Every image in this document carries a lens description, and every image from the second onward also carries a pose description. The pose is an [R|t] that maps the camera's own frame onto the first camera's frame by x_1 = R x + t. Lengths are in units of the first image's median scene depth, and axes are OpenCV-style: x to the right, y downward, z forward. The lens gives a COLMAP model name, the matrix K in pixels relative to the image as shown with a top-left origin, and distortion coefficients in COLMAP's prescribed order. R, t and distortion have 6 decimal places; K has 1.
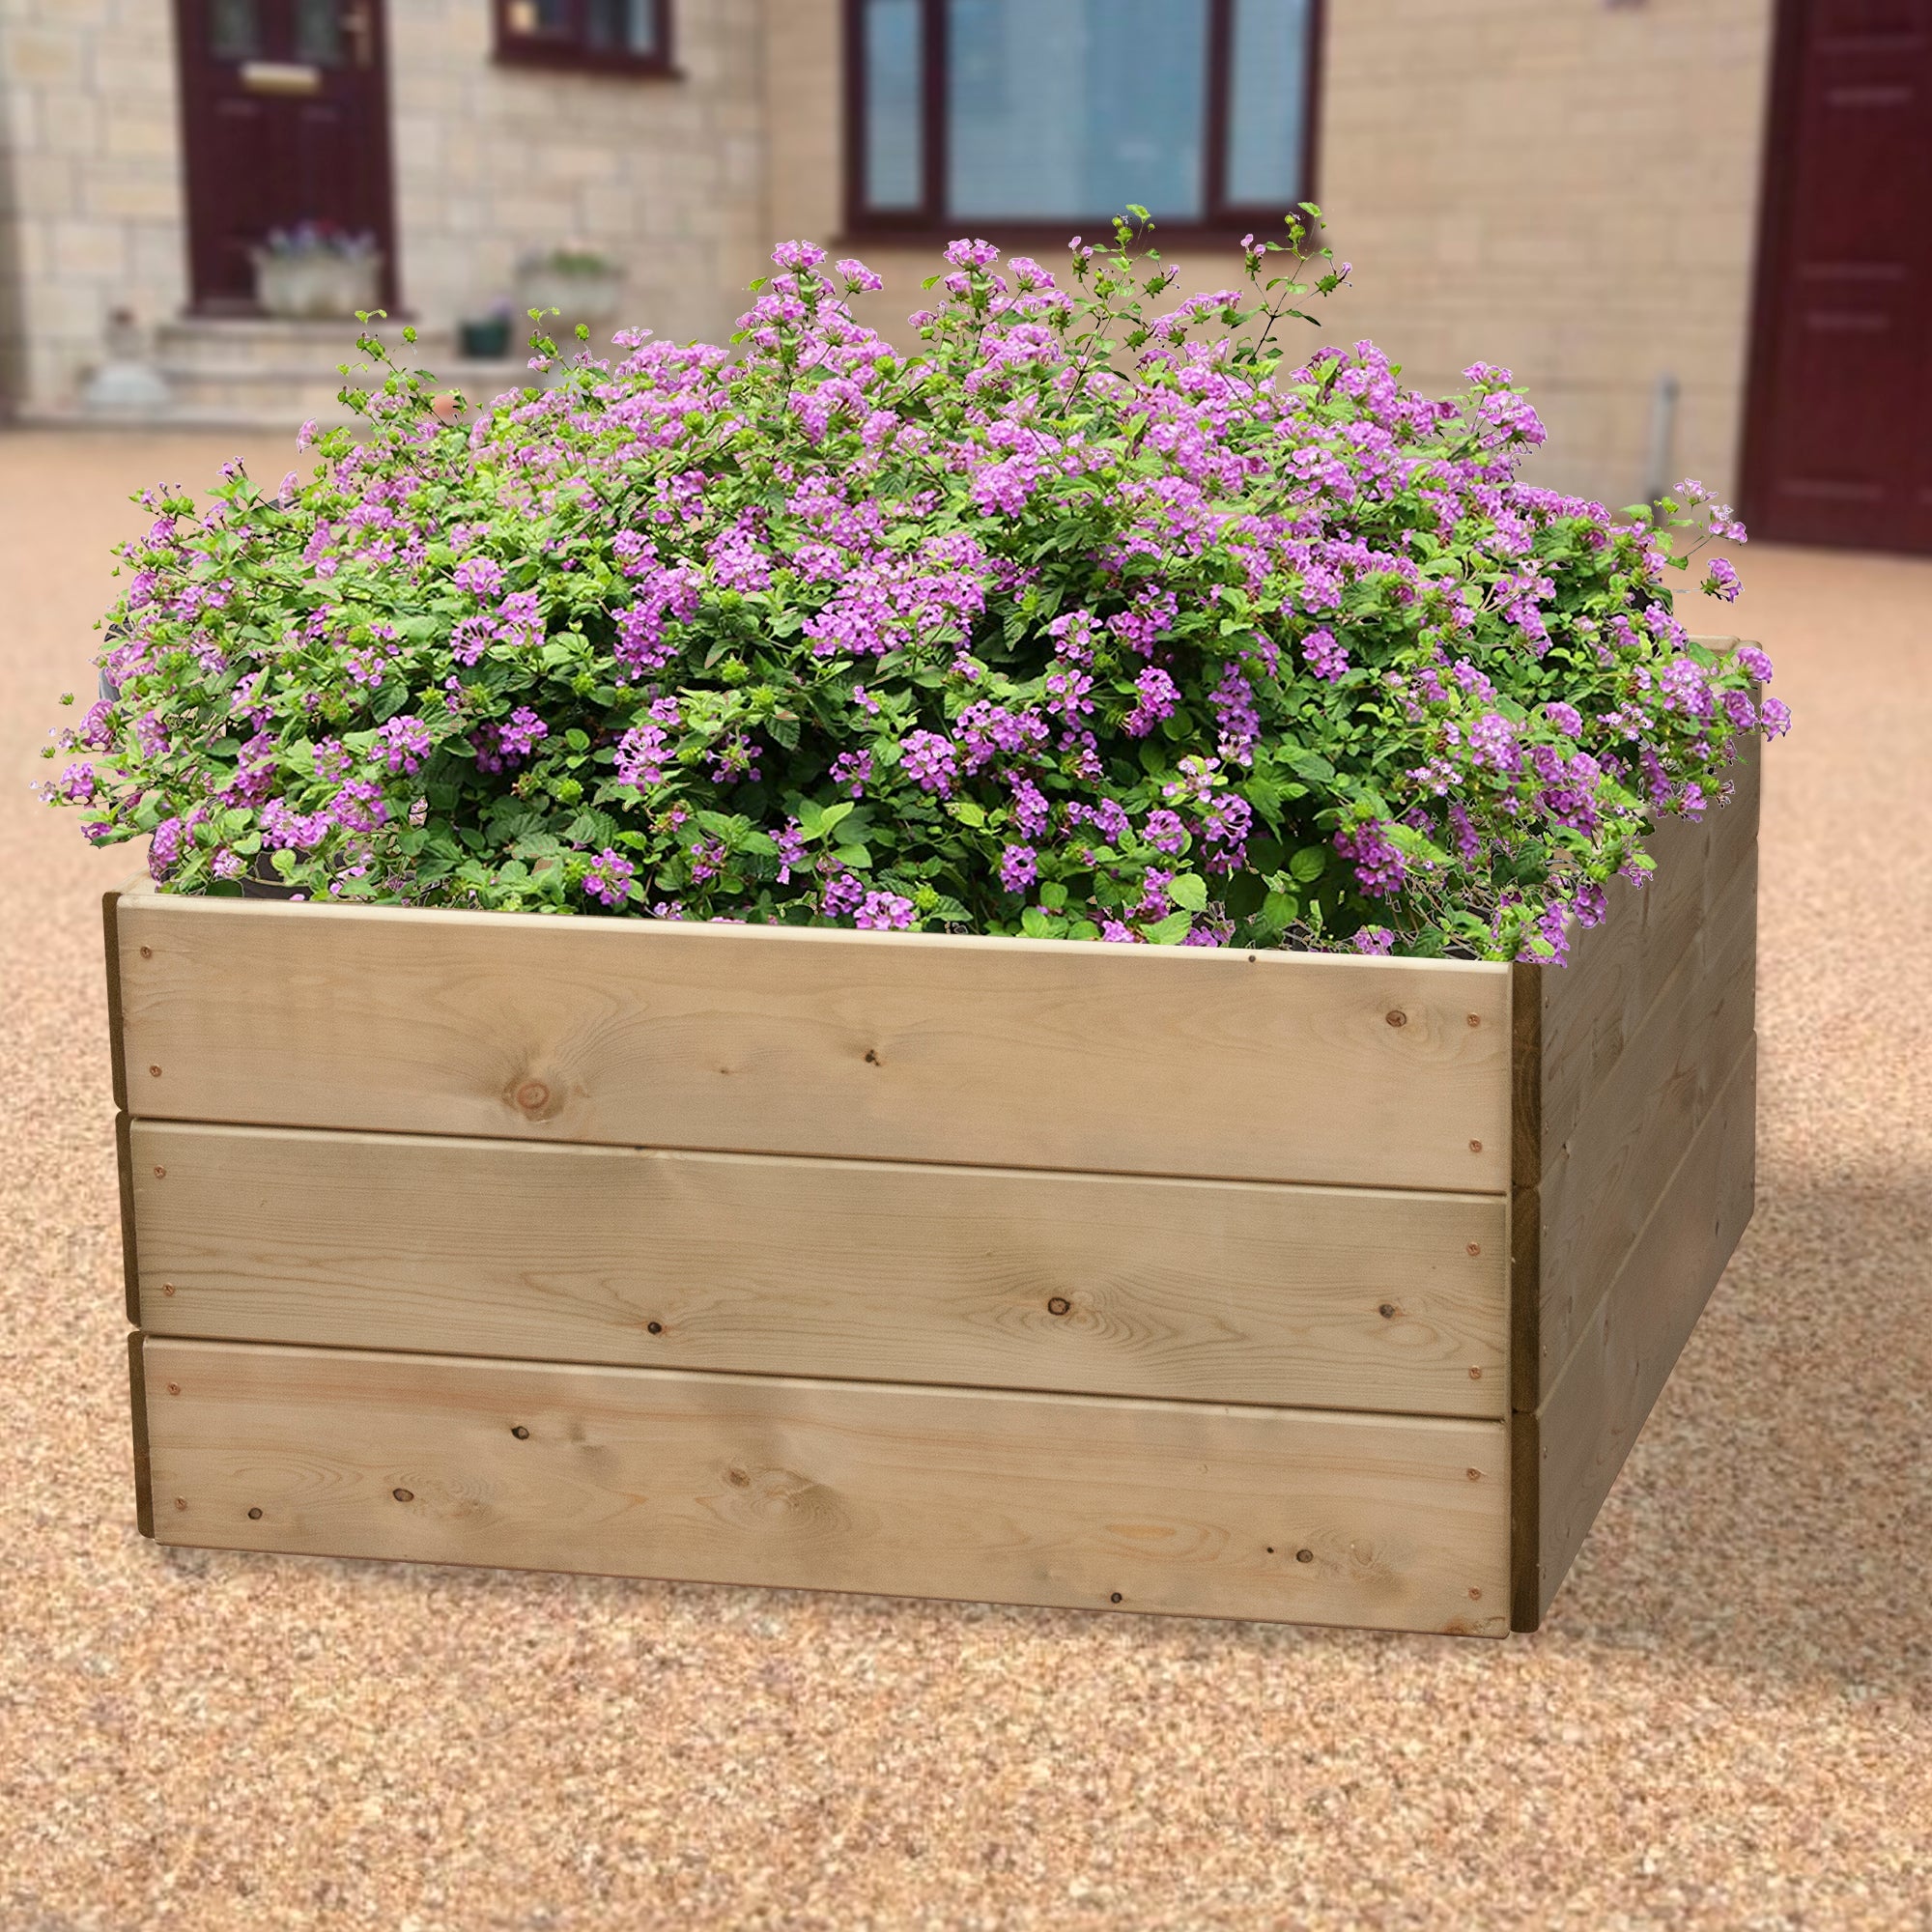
lens RADIAL K [[4130.1, 0, 966.0], [0, 4130.1, 966.0], [0, 0, 1]] dist [-0.000889, 0.017111]
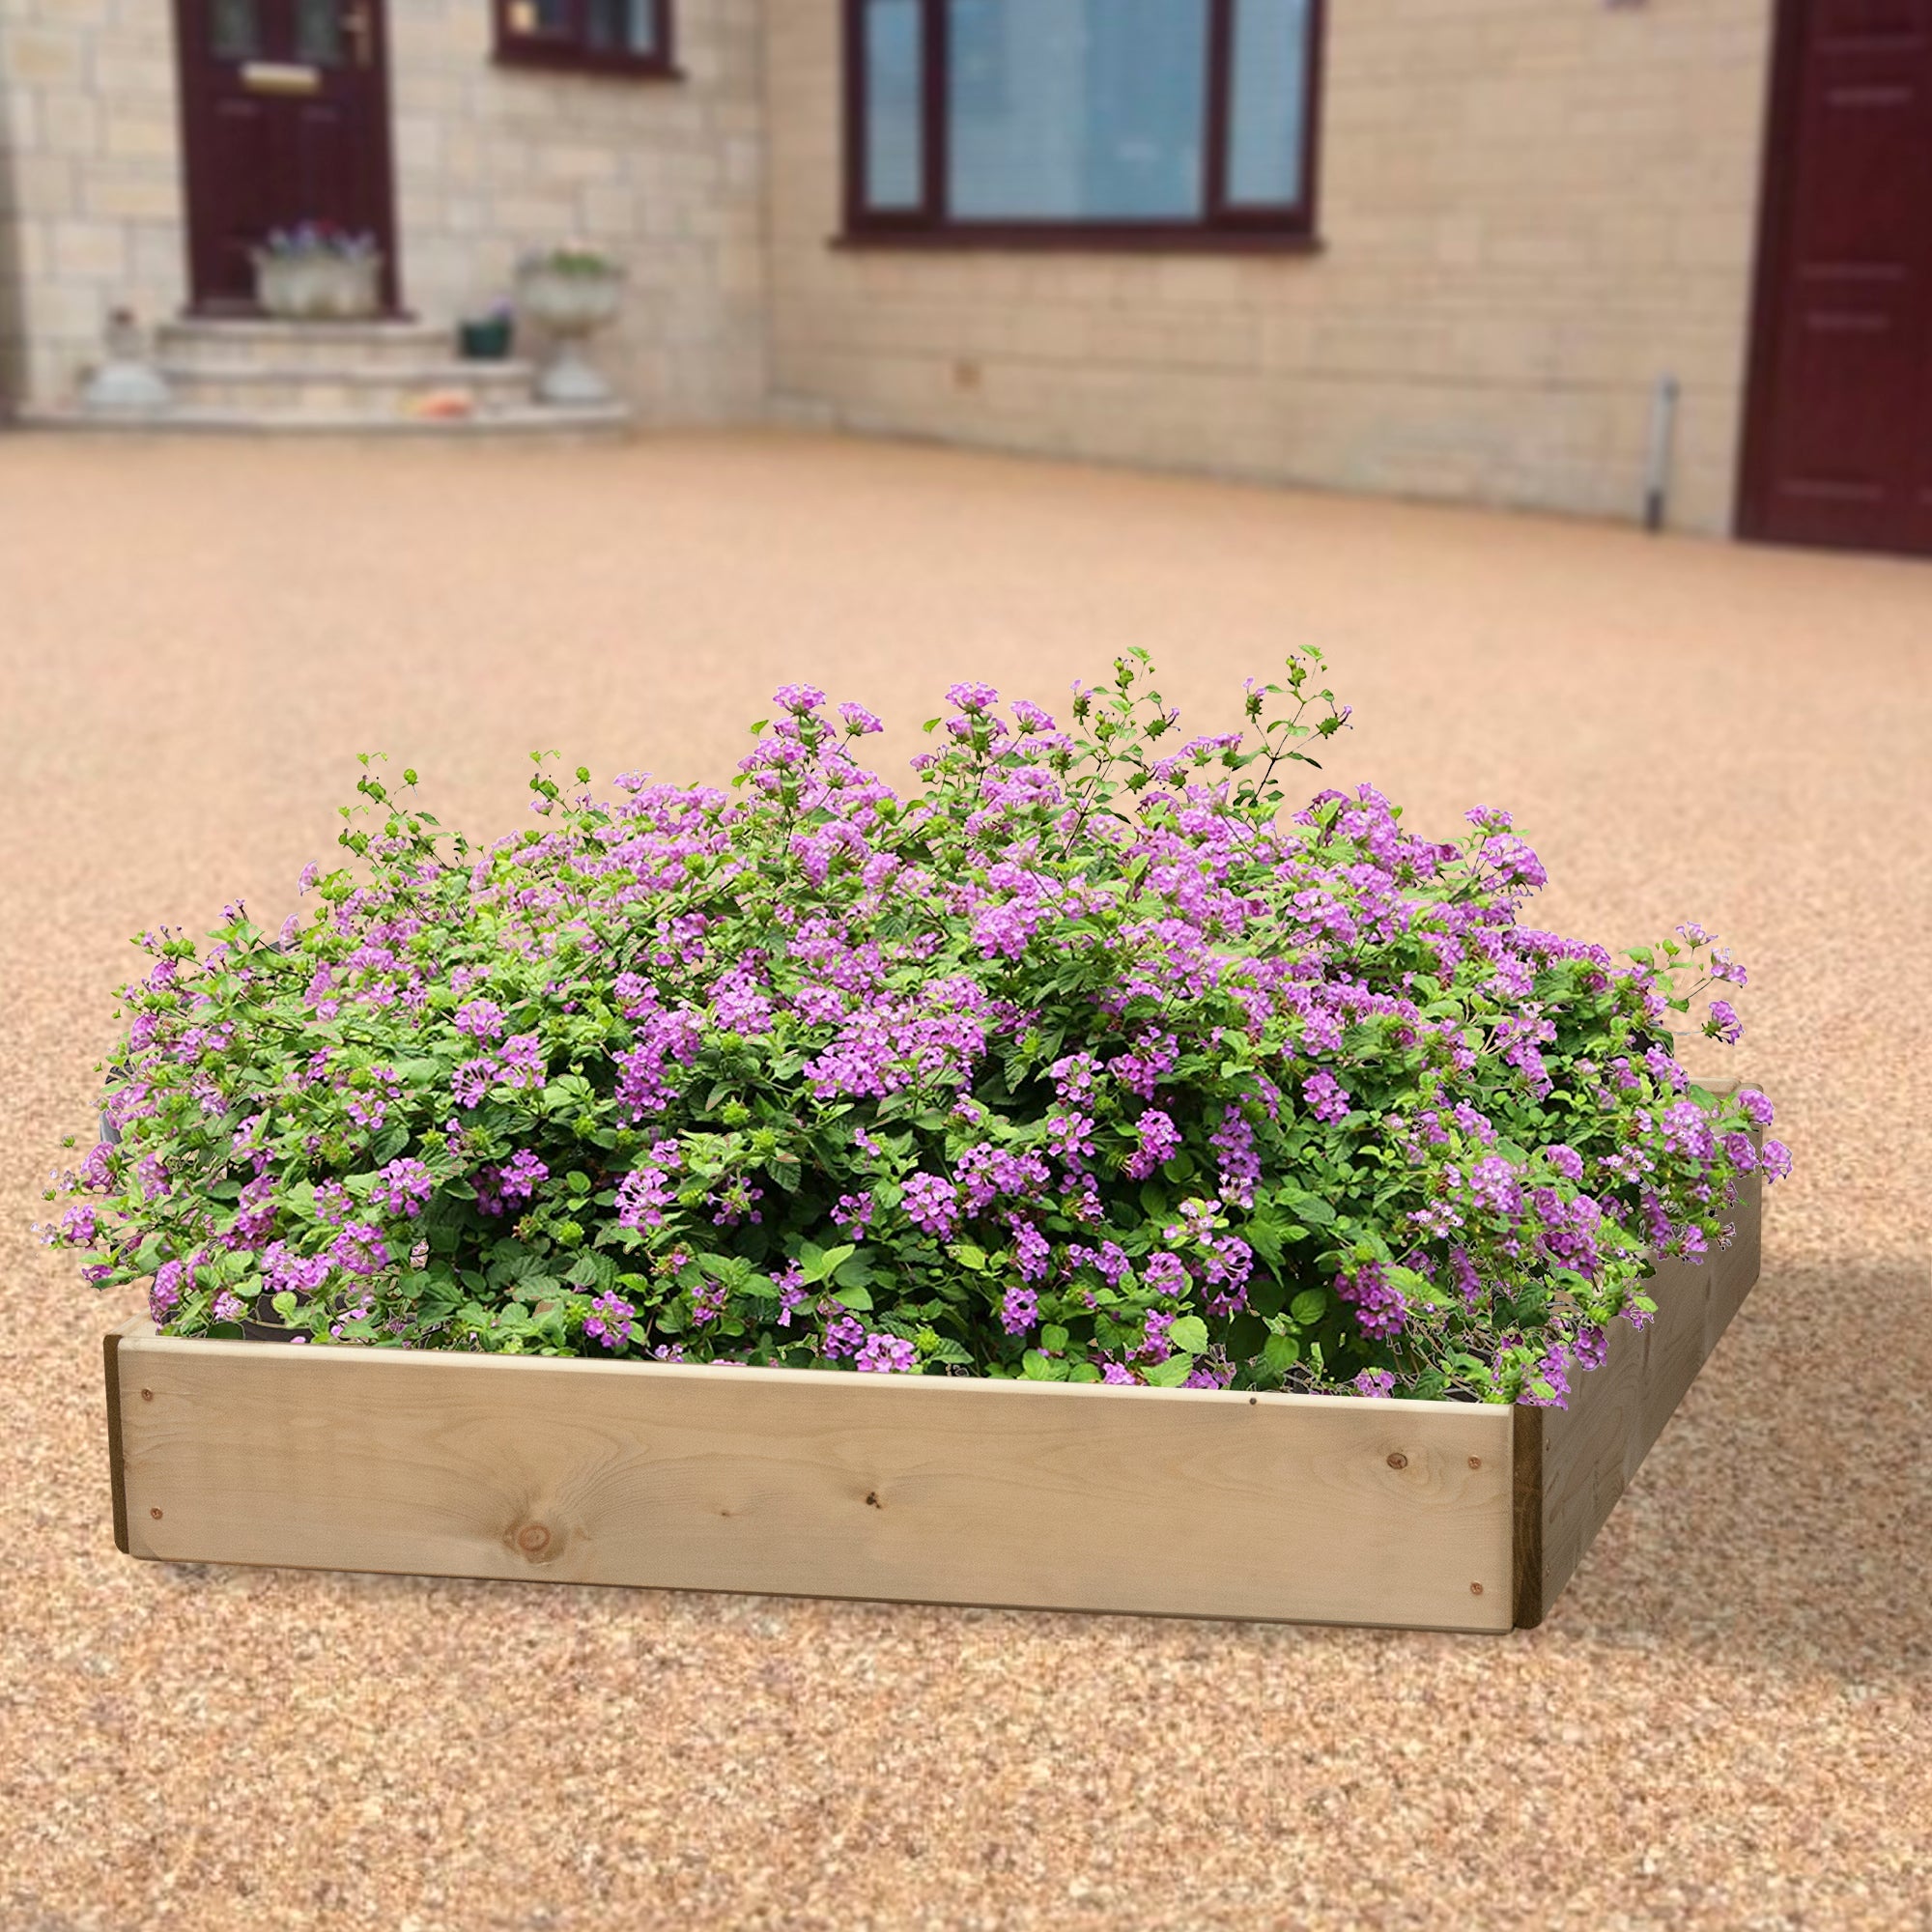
lens RADIAL K [[4130.1, 0, 966.0], [0, 4130.1, 966.0], [0, 0, 1]] dist [-0.000889, 0.017111]
pose [[1.000000, -0.000006, 0.000001, -0.000234], [0.000006, 1.000000, -0.000004, -0.107120], [-0.000001, 0.000004, 1.000000, -0.000005]]
